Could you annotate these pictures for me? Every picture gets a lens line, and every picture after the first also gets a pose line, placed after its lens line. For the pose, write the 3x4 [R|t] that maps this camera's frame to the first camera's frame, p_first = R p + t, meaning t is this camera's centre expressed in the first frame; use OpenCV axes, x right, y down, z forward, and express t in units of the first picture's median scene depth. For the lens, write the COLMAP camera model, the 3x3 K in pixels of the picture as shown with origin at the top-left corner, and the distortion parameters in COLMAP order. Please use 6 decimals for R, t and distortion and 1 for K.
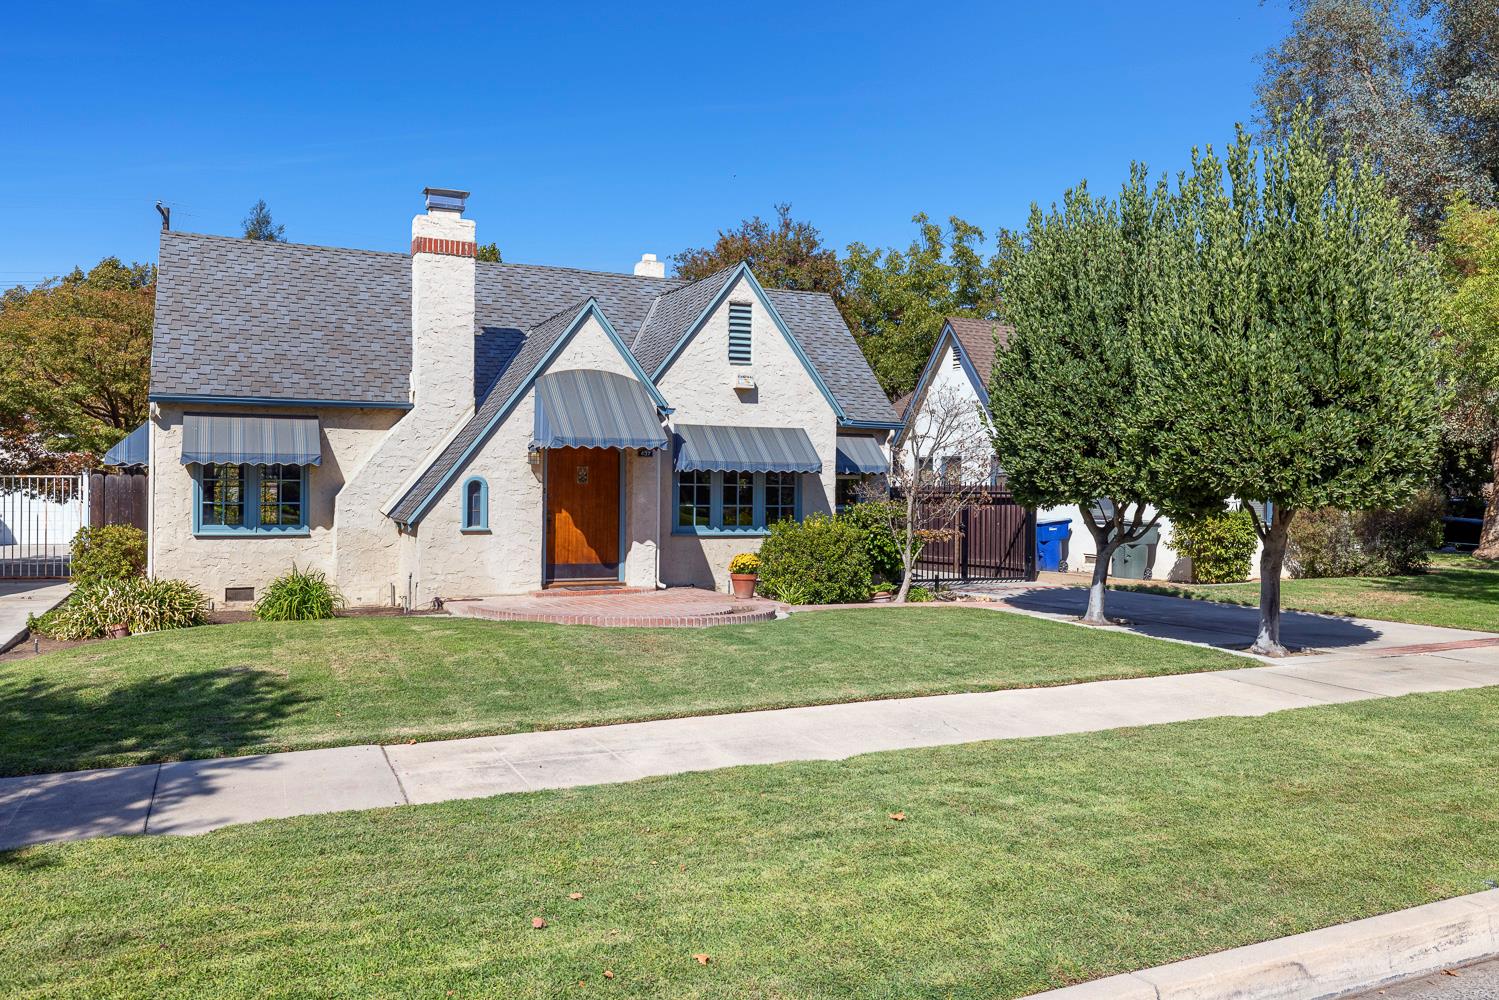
lens RADIAL K [[1138.7, 0, 753.7], [0, 1138.7, 495.3], [0, 0, 1]] dist [-0.001136, 0.002192]
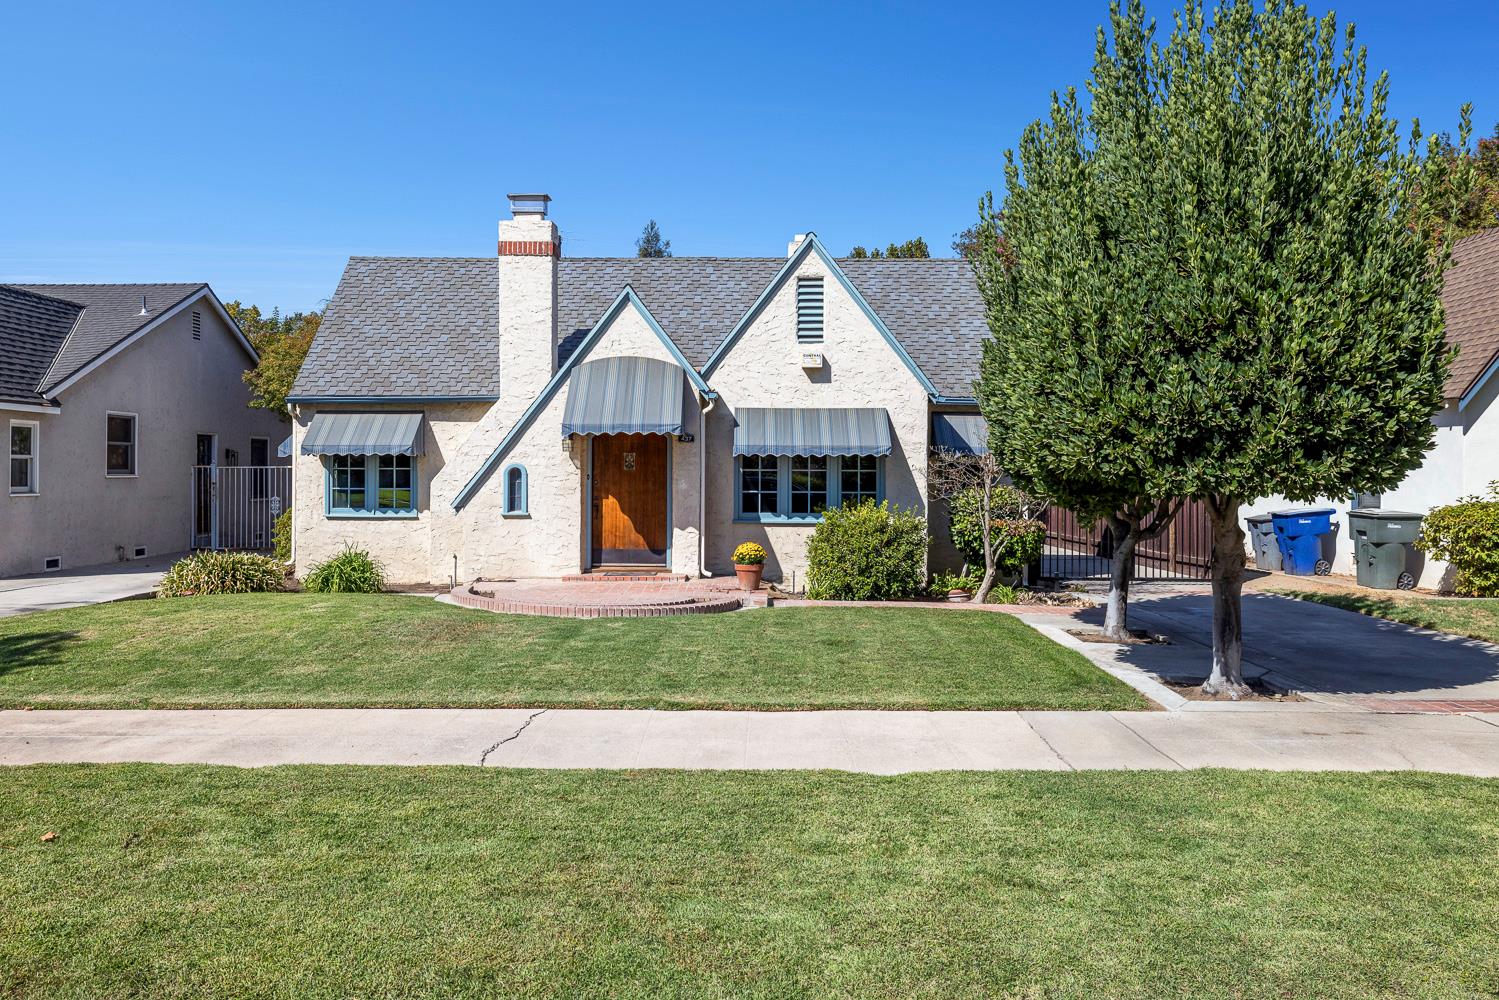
lens RADIAL K [[1103.3, 0, 731.5], [0, 1103.3, 475.9], [0, 0, 1]] dist [0.000753, 0.002134]
pose [[0.897915, -0.004441, -0.440145, 0.354726], [0.002121, 0.999981, -0.005764, 0.000888], [0.440163, 0.004242, 0.897908, 0.159926]]
